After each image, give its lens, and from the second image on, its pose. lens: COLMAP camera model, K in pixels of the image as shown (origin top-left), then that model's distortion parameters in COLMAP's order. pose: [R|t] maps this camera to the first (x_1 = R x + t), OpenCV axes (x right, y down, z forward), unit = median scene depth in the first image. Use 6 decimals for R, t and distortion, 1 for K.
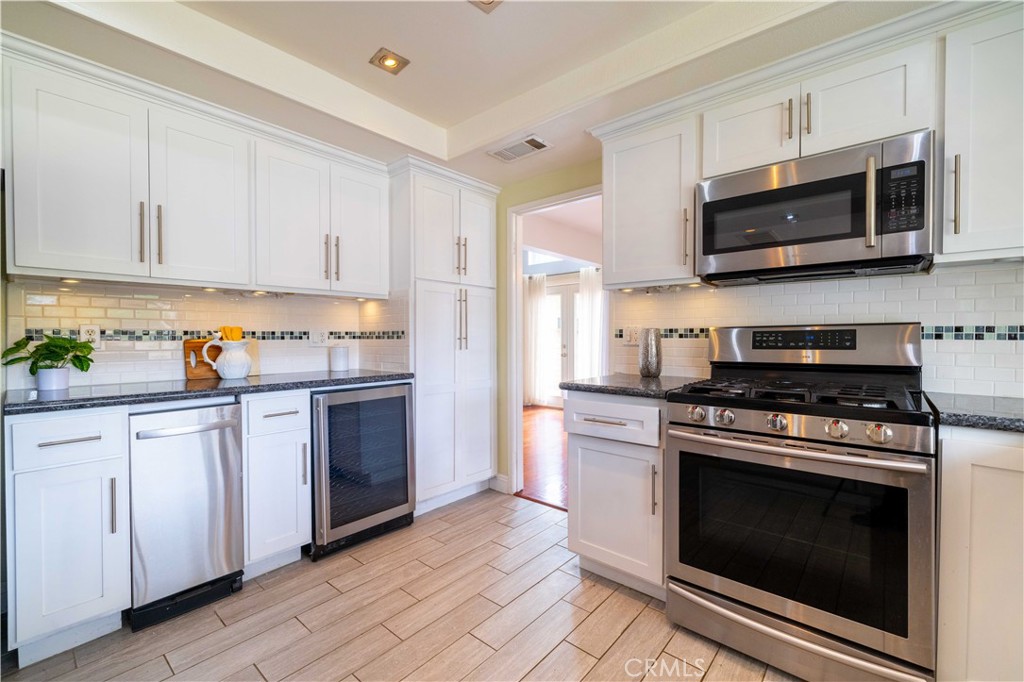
lens RADIAL K [[431.8, 0, 509.5], [0, 431.8, 341.8], [0, 0, 1]] dist [0.003048, 0.000099]
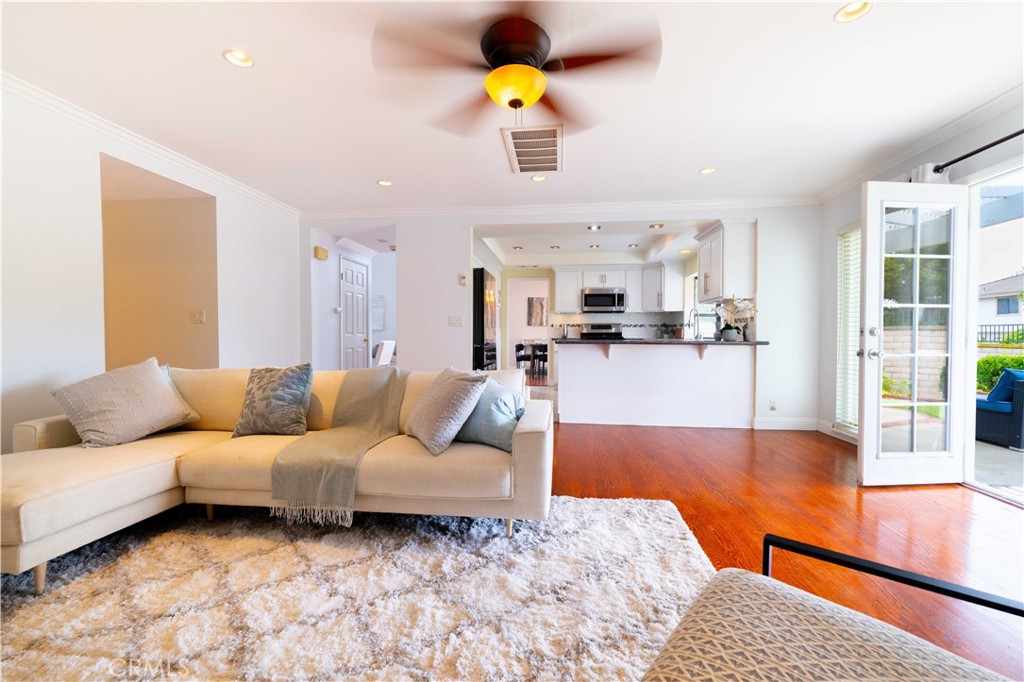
lens RADIAL K [[431.8, 0, 509.5], [0, 431.8, 340.0], [0, 0, 1]] dist [0.003048, 0.000099]
pose [[0.826613, -0.004780, 0.562751, -2.029310], [0.003873, 0.999989, 0.002805, 0.087687], [-0.562758, -0.000140, 0.826622, -1.653449]]
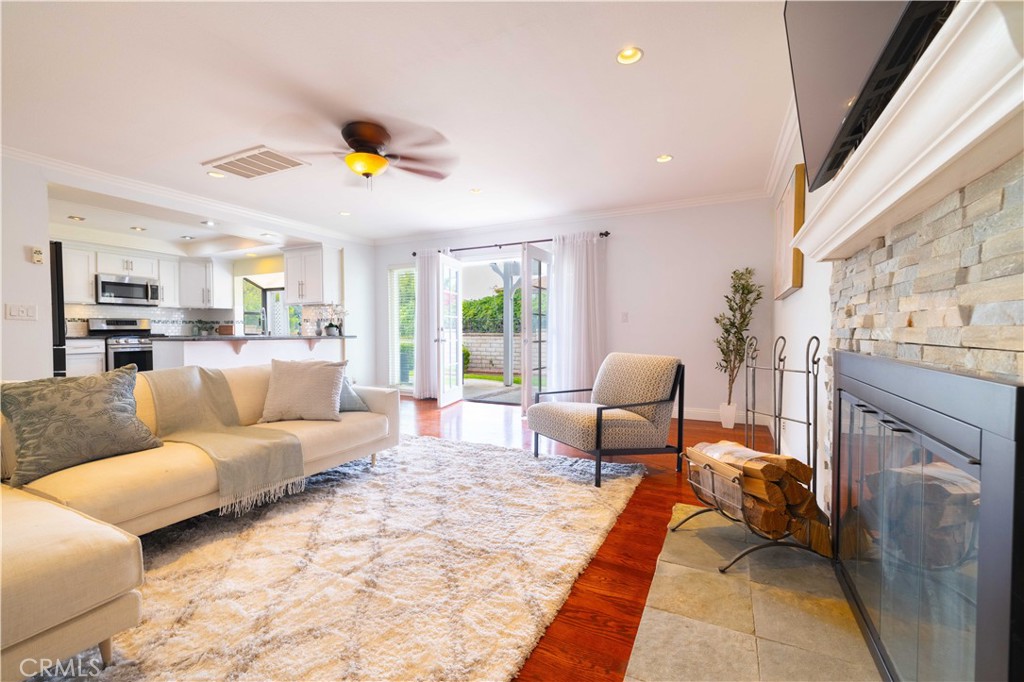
lens RADIAL K [[431.8, 0, 512.4], [0, 431.8, 342.3], [0, 0, 1]] dist [0.003048, 0.000099]
pose [[-0.249567, -0.023714, 0.968067, -2.926808], [0.014315, 0.999501, 0.028174, 0.083120], [-0.968252, 0.020889, -0.249103, -1.000484]]
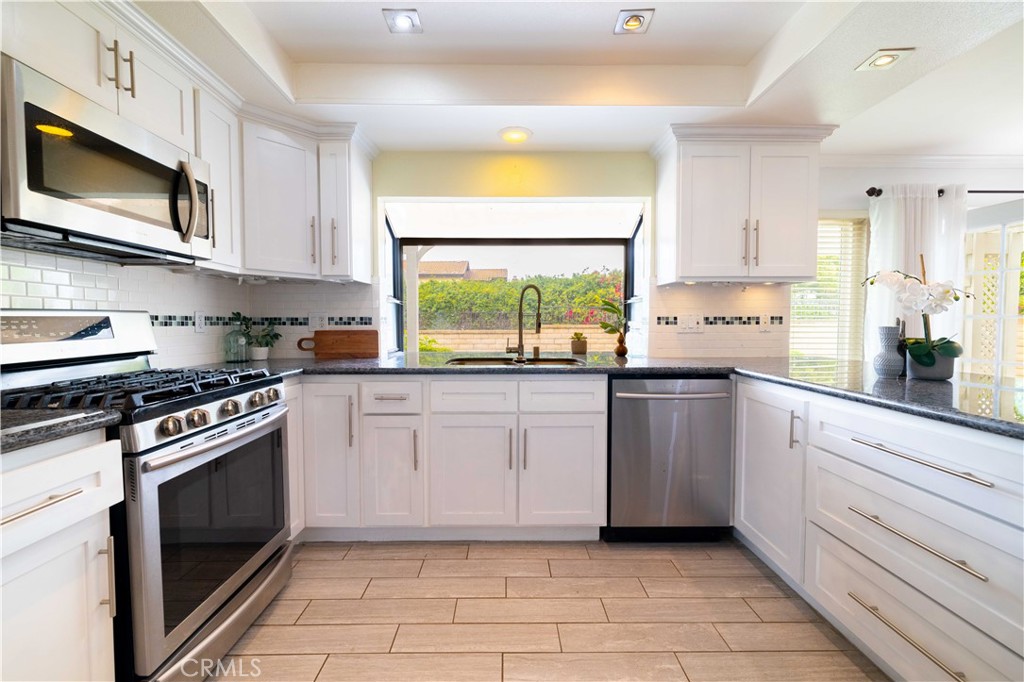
lens RADIAL K [[431.8, 0, 512.9], [0, 431.8, 344.1], [0, 0, 1]] dist [0.003048, 0.000099]
pose [[-0.665648, -0.038231, 0.745286, -0.372017], [0.009957, 0.998143, 0.060096, -0.012388], [-0.746199, 0.047424, -0.664032, 0.743952]]
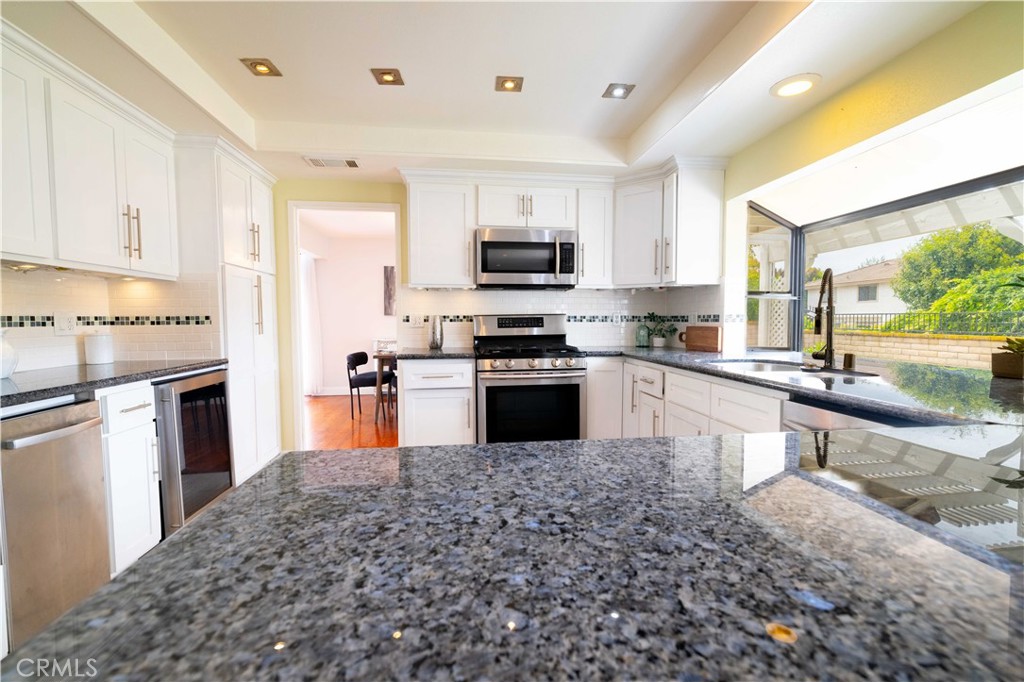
lens RADIAL K [[431.8, 0, 513.0], [0, 431.8, 338.5], [0, 0, 1]] dist [0.003048, 0.000099]
pose [[0.666438, -0.033704, 0.744798, -0.594929], [0.012542, 0.999343, 0.034001, 0.000641], [-0.745455, -0.013318, 0.666423, -0.171972]]
